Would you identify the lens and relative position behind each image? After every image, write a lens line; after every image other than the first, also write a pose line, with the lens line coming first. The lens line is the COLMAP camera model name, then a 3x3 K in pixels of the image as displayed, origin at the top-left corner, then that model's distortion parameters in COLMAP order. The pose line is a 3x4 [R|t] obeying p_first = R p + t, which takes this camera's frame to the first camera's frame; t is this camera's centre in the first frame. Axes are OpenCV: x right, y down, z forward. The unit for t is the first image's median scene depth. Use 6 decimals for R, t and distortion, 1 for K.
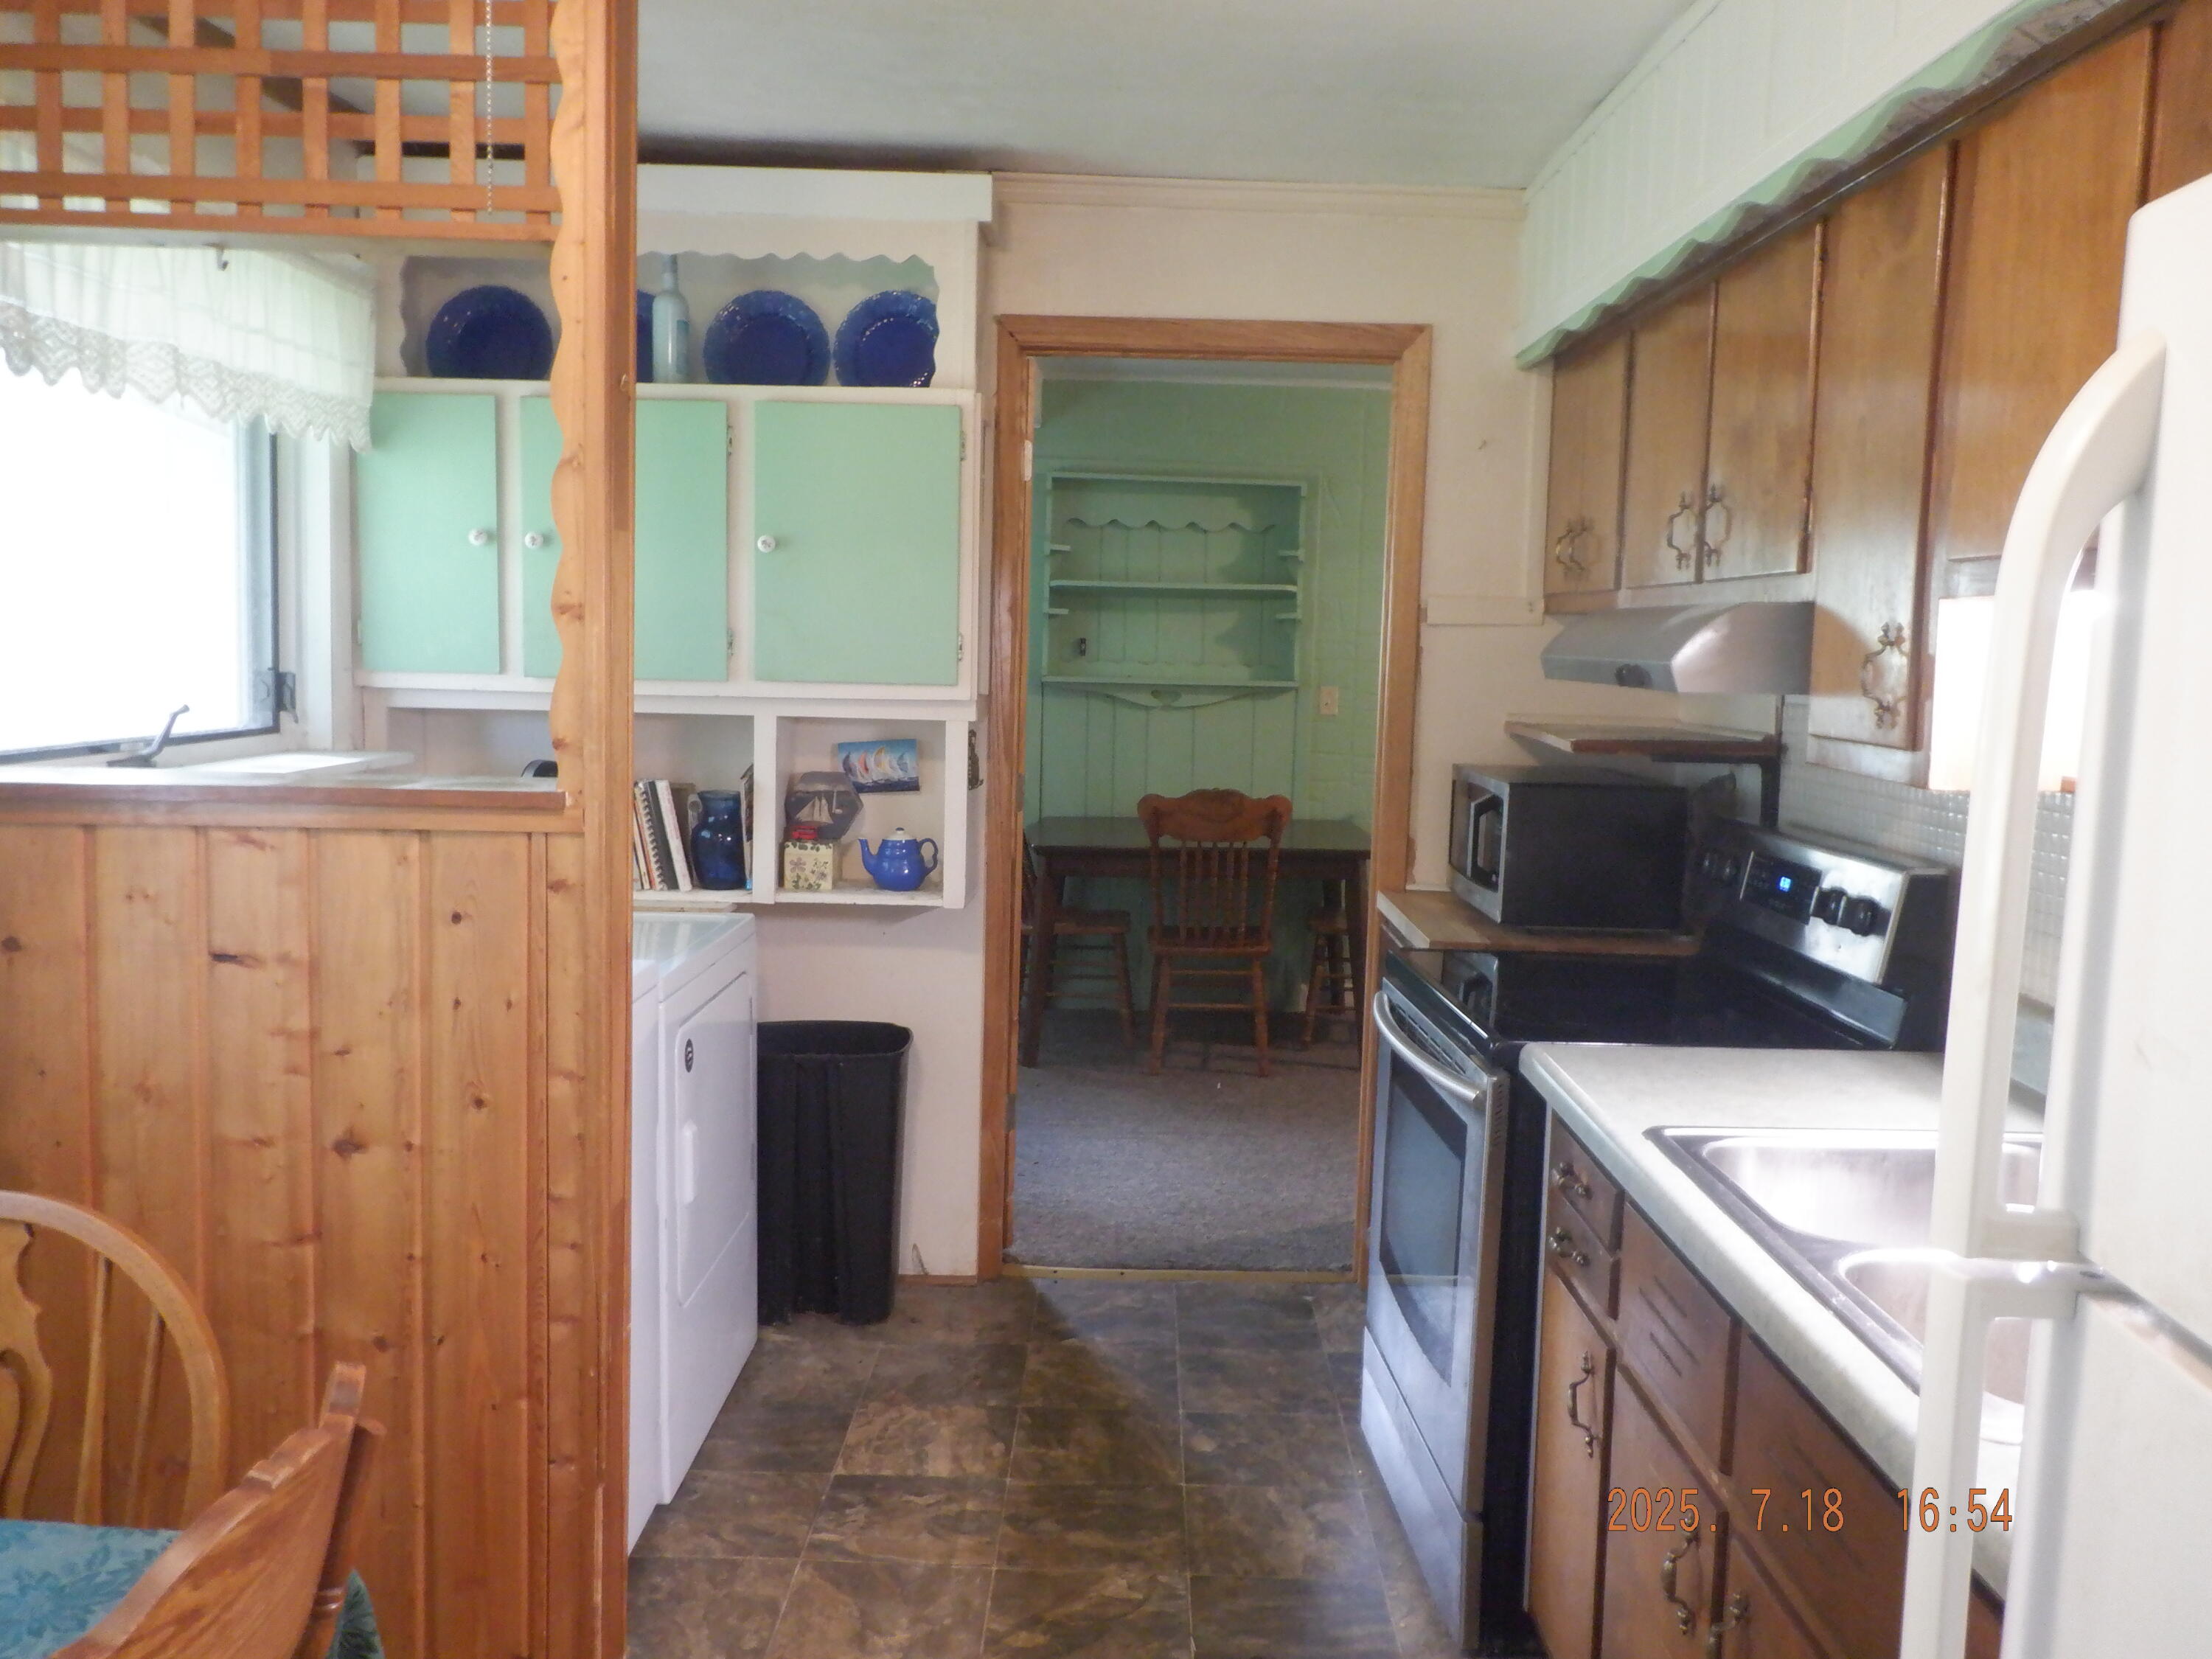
lens RADIAL K [[1849.6, 0, 1106.0], [0, 1849.6, 829.5], [0, 0, 1]] dist [0.007459, -0.014127]
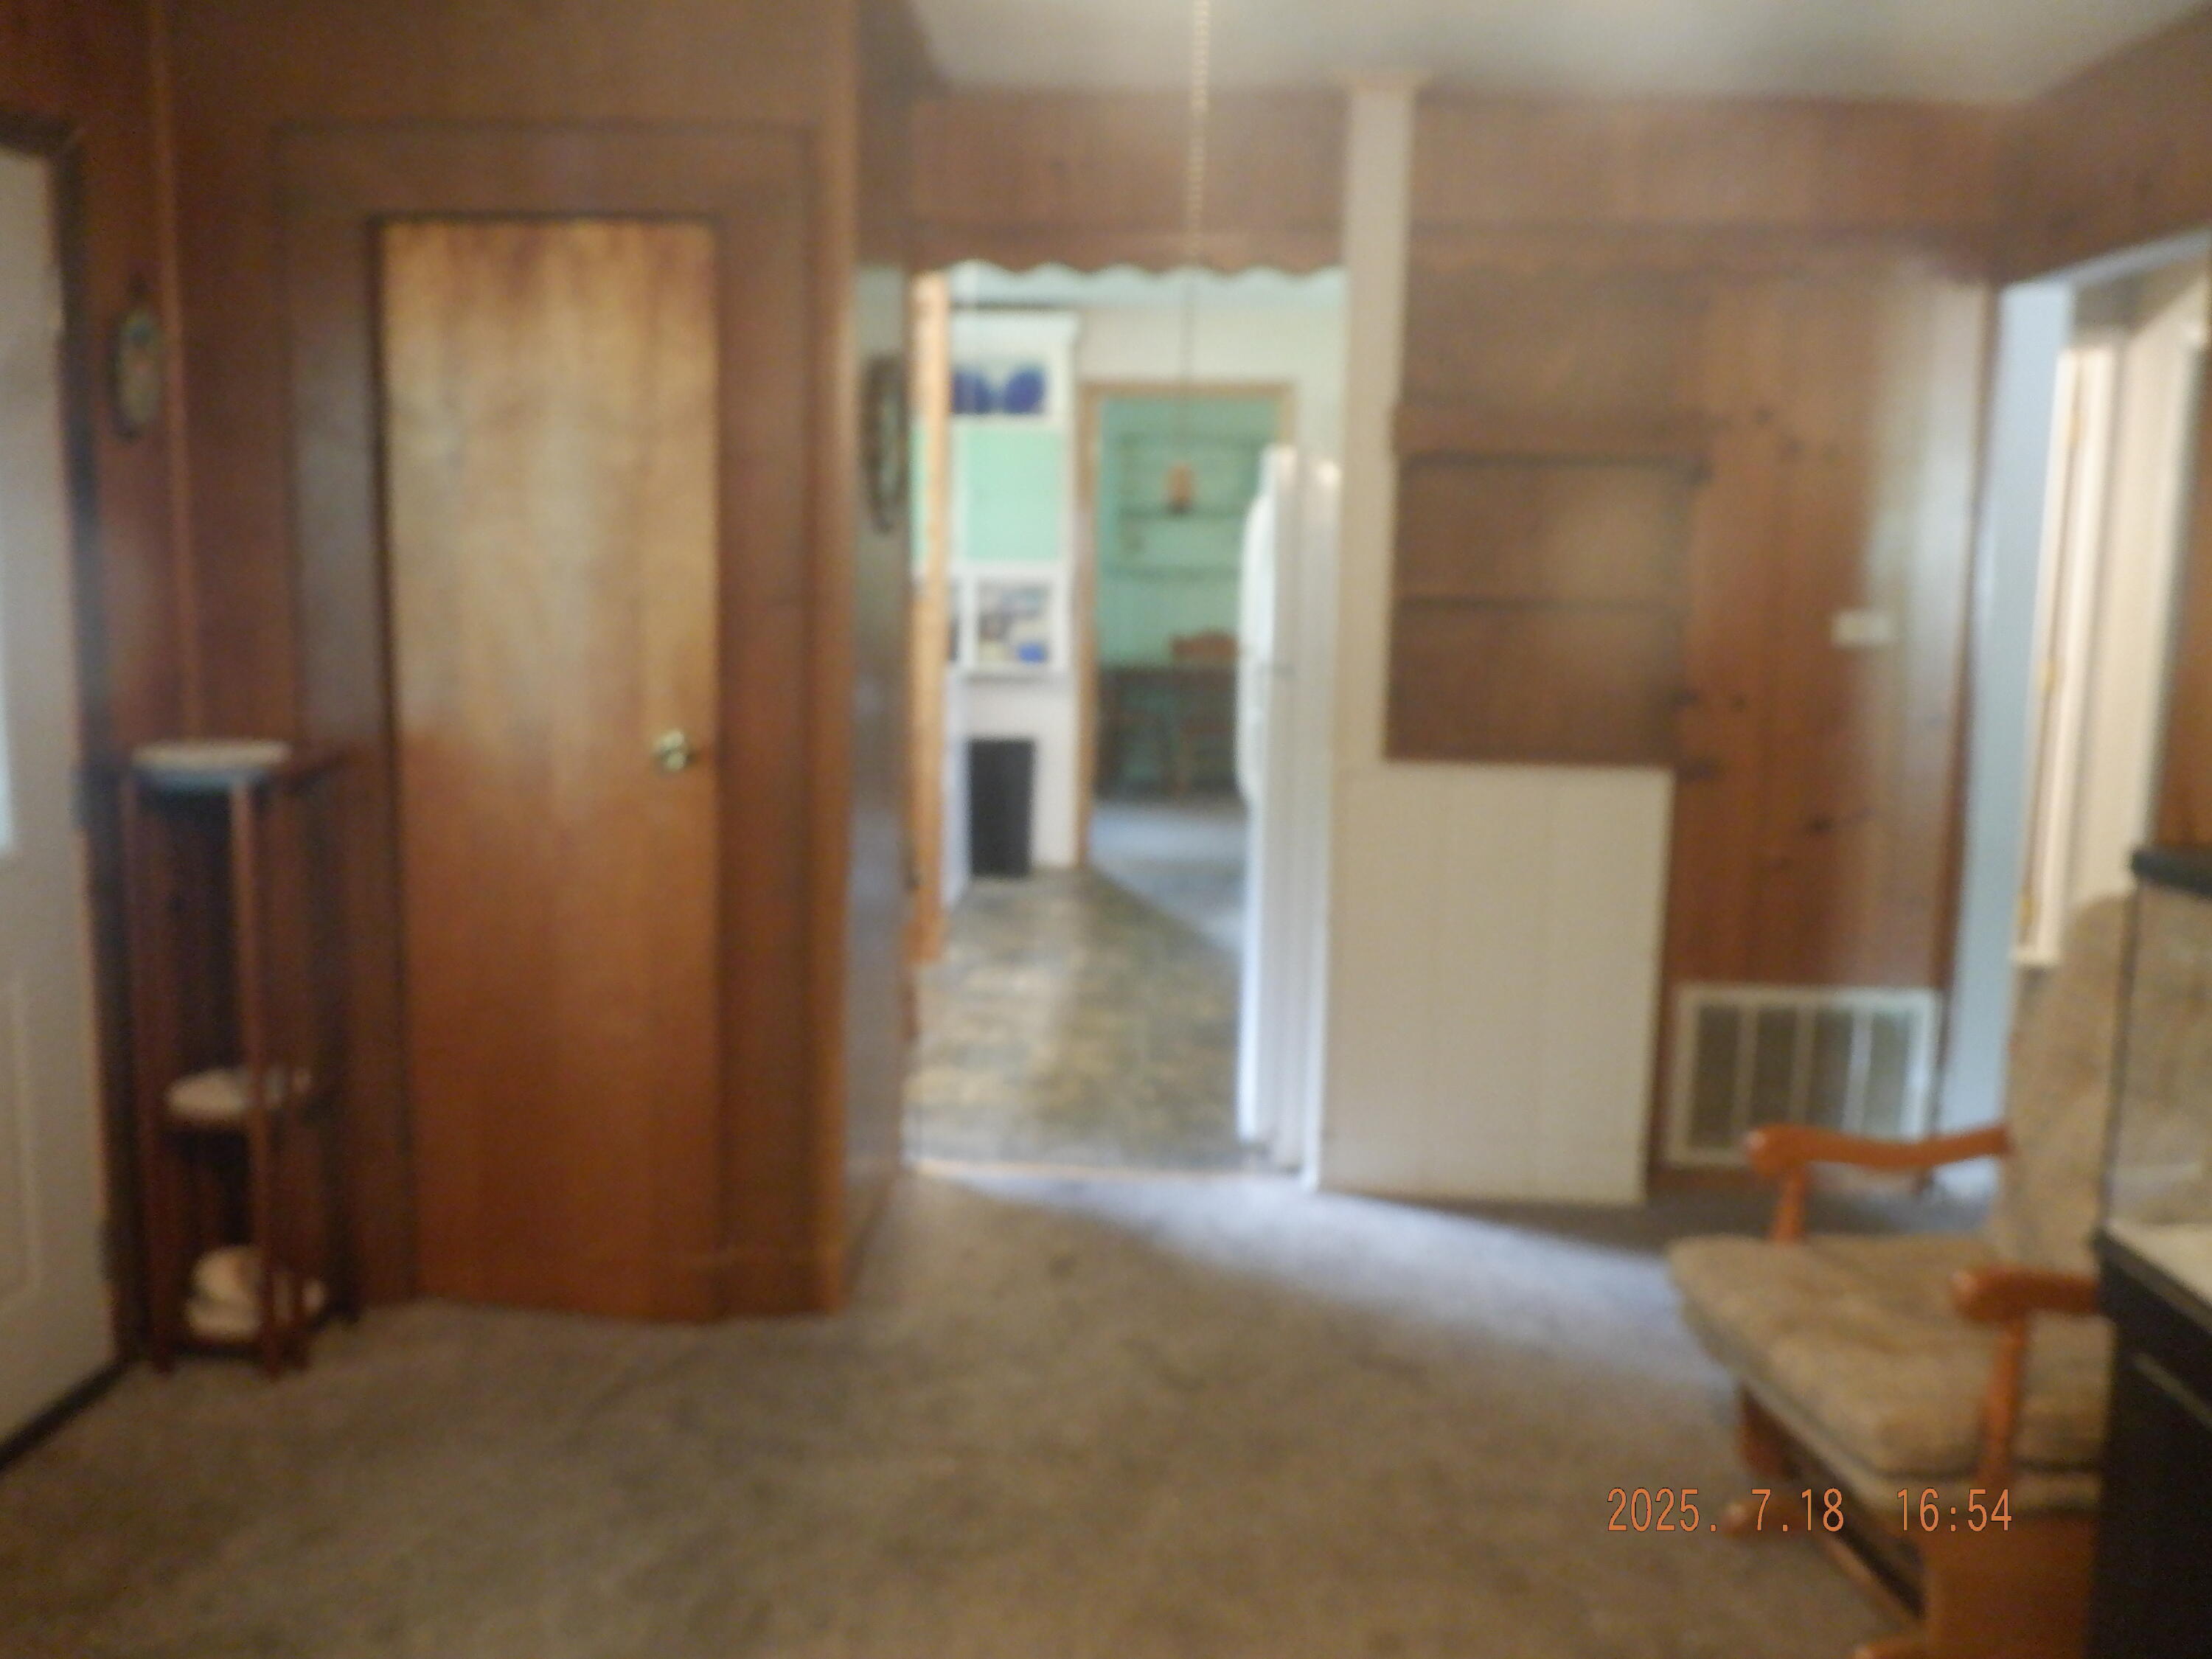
lens RADIAL K [[1849.6, 0, 1106.0], [0, 1849.6, 829.5], [0, 0, 1]] dist [0.007459, -0.014127]
pose [[0.998692, -0.004415, -0.050942, 0.070606], [0.007225, 0.998454, 0.055104, 0.099425], [0.050620, -0.055400, 0.997180, -1.028297]]
